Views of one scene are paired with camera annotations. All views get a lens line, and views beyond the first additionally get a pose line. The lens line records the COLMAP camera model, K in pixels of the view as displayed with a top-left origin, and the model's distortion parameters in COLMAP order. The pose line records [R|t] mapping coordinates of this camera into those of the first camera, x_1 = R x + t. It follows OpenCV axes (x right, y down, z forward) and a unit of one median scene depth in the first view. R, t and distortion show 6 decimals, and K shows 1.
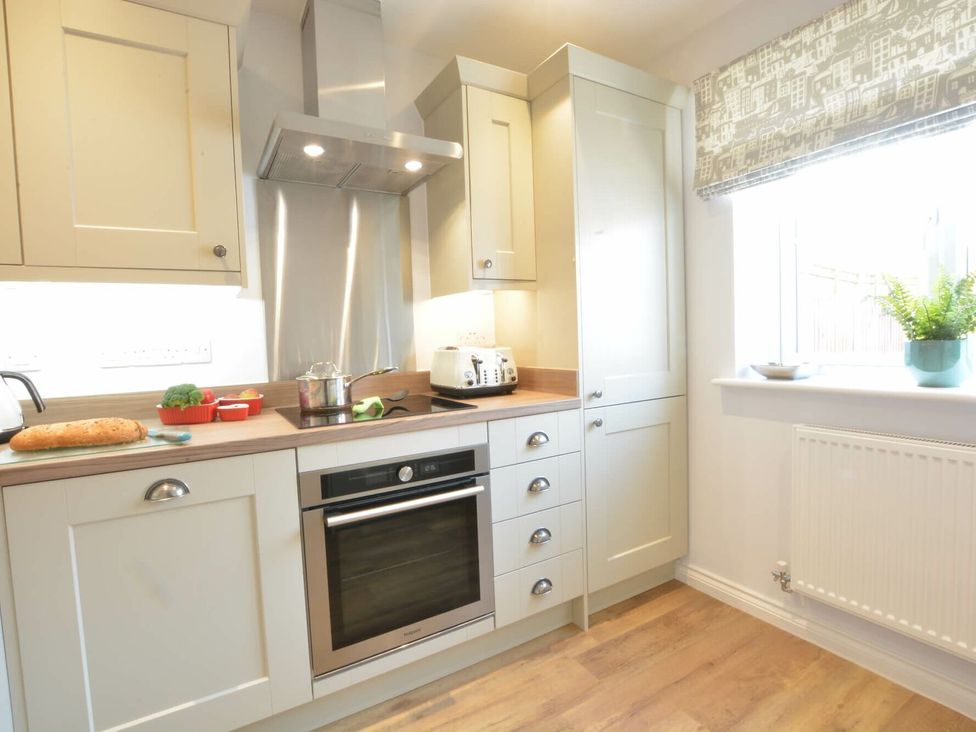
lens RADIAL K [[491.5, 0, 485.6], [0, 491.5, 363.6], [0, 0, 1]] dist [-0.028182, 0.002937]
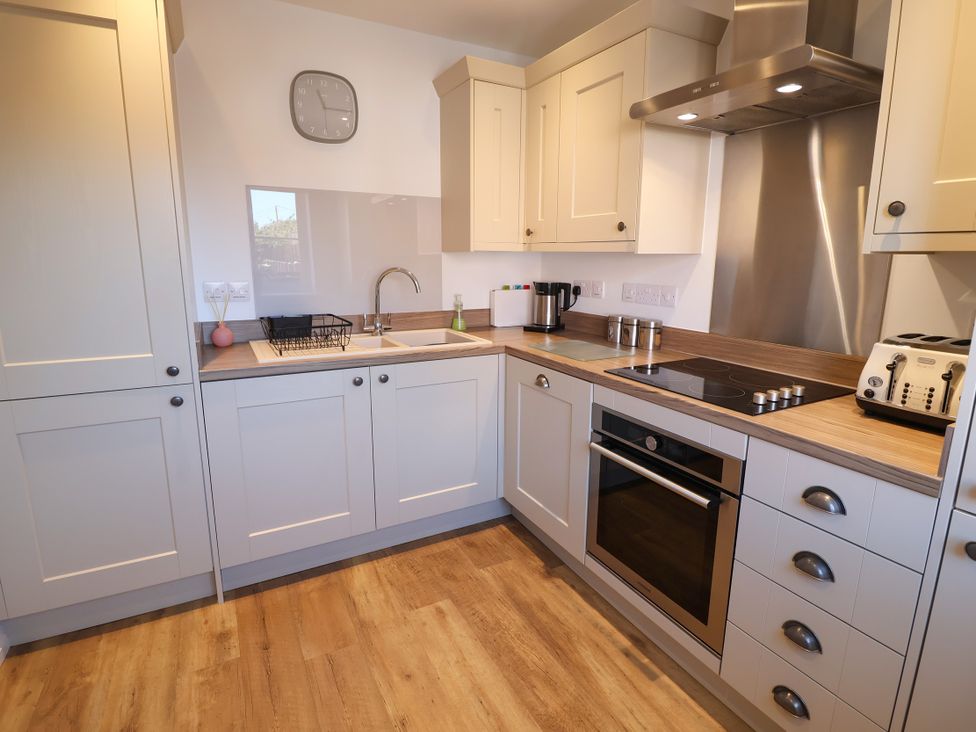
lens RADIAL K [[517.4, 0, 489.0], [0, 517.4, 353.5], [0, 0, 1]] dist [0.007157, -0.015884]
pose [[-0.042729, 0.226800, -0.973003, 0.737870], [-0.058428, 0.971659, 0.229053, -0.159561], [0.997377, 0.066638, -0.028267, 0.573848]]
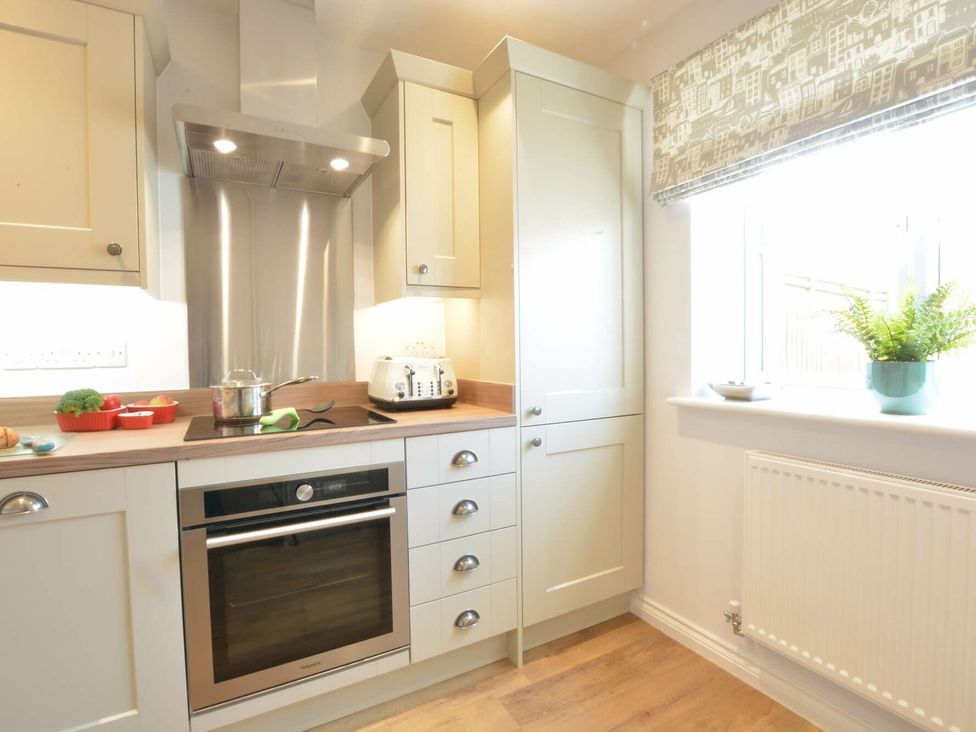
lens RADIAL K [[491.5, 0, 485.6], [0, 491.5, 363.6], [0, 0, 1]] dist [-0.028182, 0.002937]
pose [[0.999240, 0.023900, -0.030796, 0.169861], [-0.024519, 0.999501, -0.019897, -0.007143], [0.030305, 0.020637, 0.999328, 0.072171]]
